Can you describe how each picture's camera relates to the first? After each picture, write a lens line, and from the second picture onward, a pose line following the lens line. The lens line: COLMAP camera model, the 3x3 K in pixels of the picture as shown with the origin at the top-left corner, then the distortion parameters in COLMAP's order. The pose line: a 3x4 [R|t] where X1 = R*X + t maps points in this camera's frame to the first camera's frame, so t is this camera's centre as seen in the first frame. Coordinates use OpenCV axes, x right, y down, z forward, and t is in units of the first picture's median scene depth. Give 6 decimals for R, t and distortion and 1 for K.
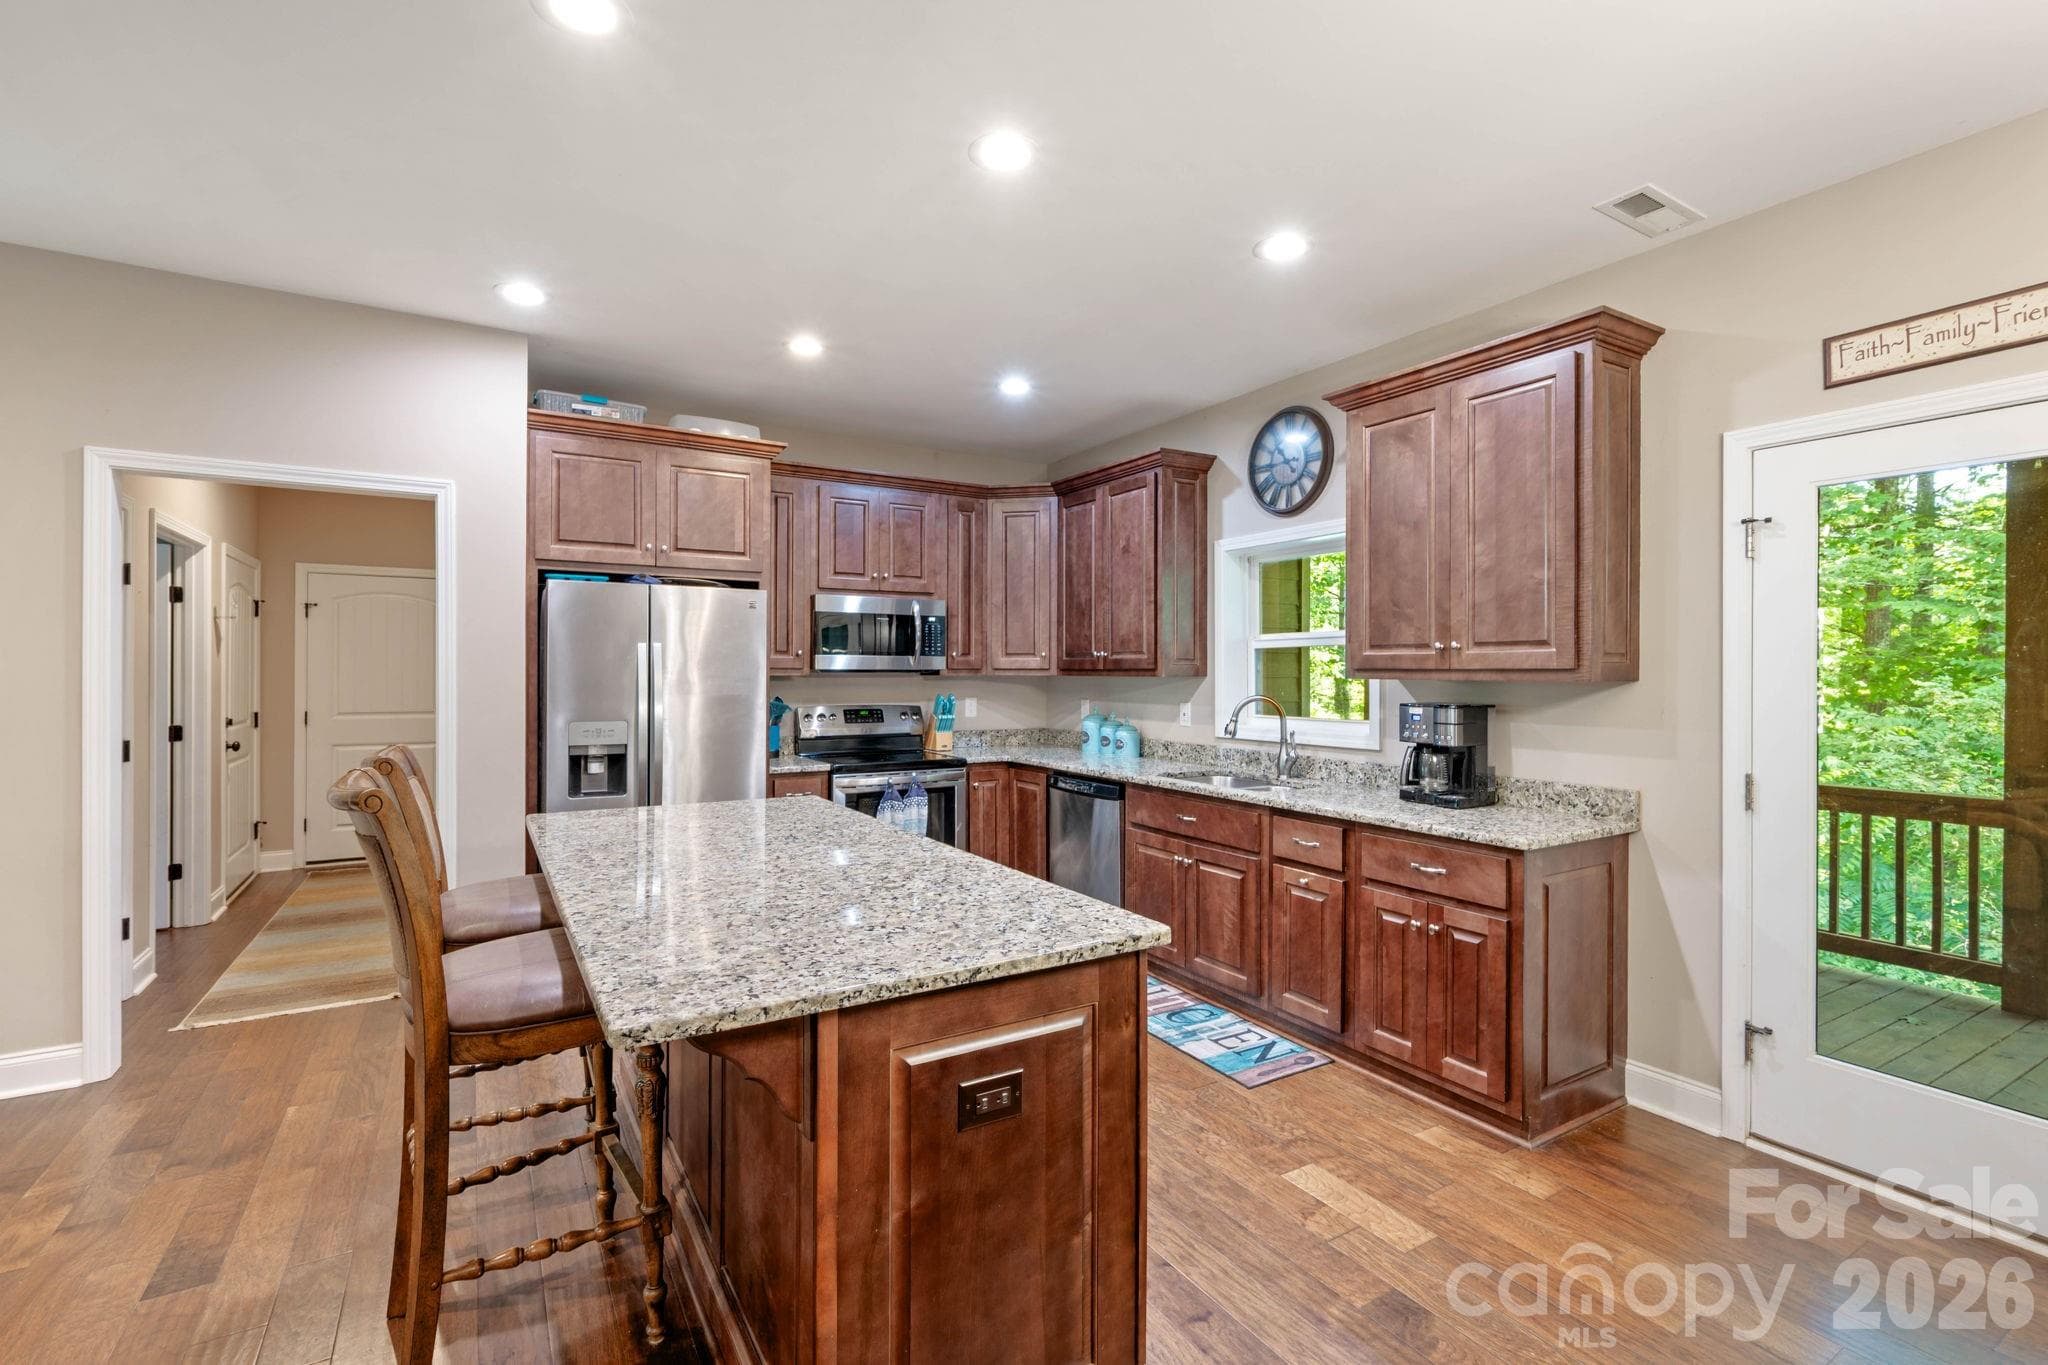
lens RADIAL K [[932.3, 0, 1023.8], [0, 932.3, 673.0], [0, 0, 1]] dist [-0.000261, -0.000037]
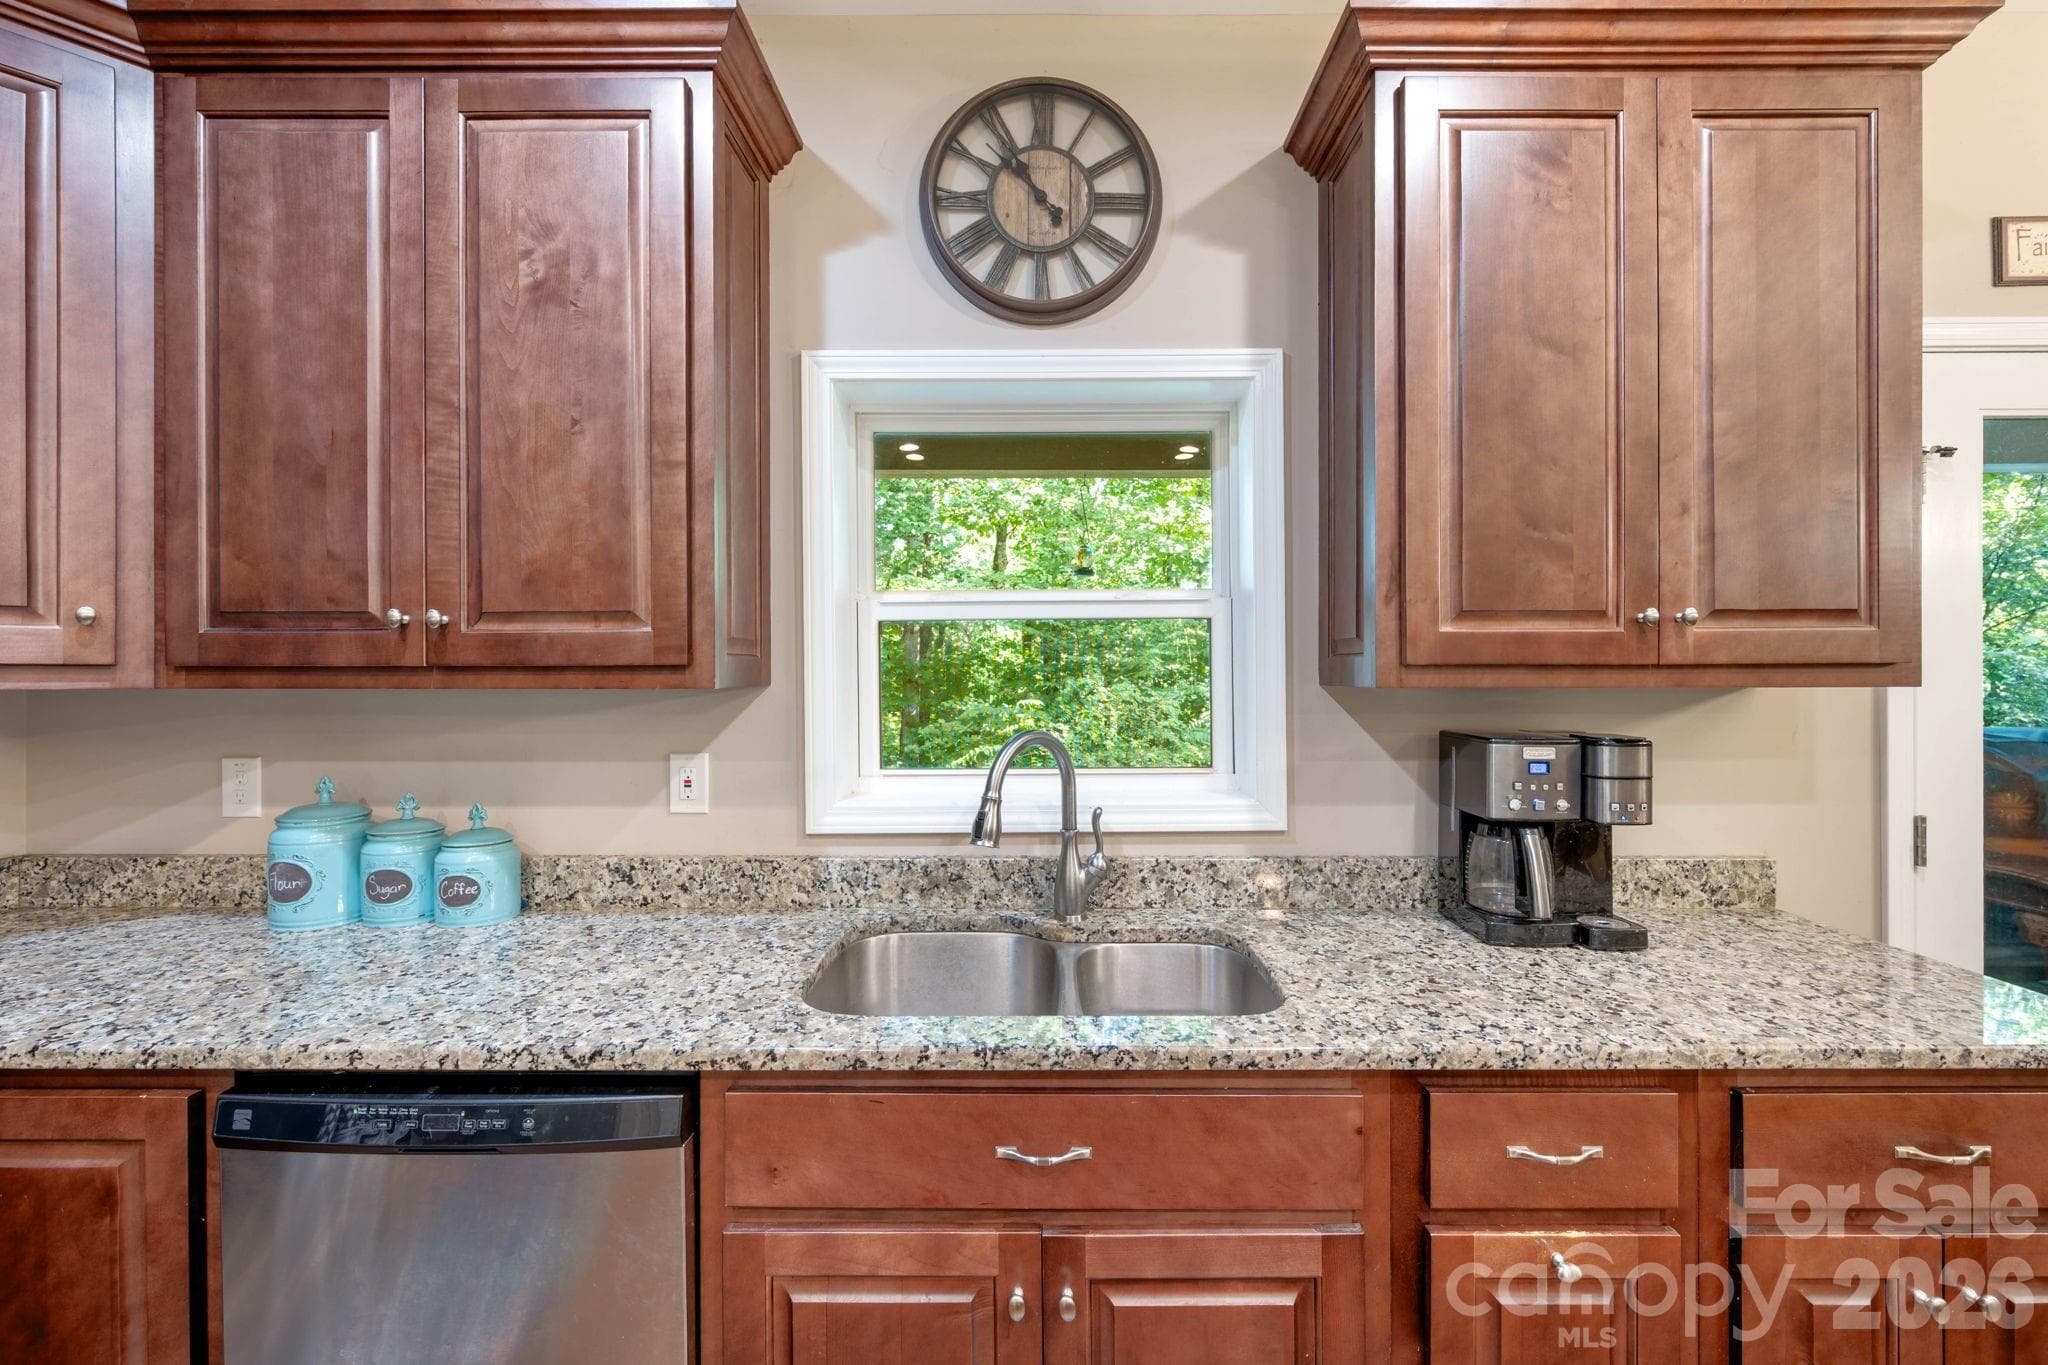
lens RADIAL K [[811.5, 0, 1027.4], [0, 811.5, 670.8], [0, 0, 1]] dist [-0.000446, -0.000221]
pose [[0.514030, 0.000452, 0.857772, -0.051147], [0.005098, 0.999981, -0.003582, -0.000537], [-0.857757, 0.006214, 0.514018, 0.798641]]
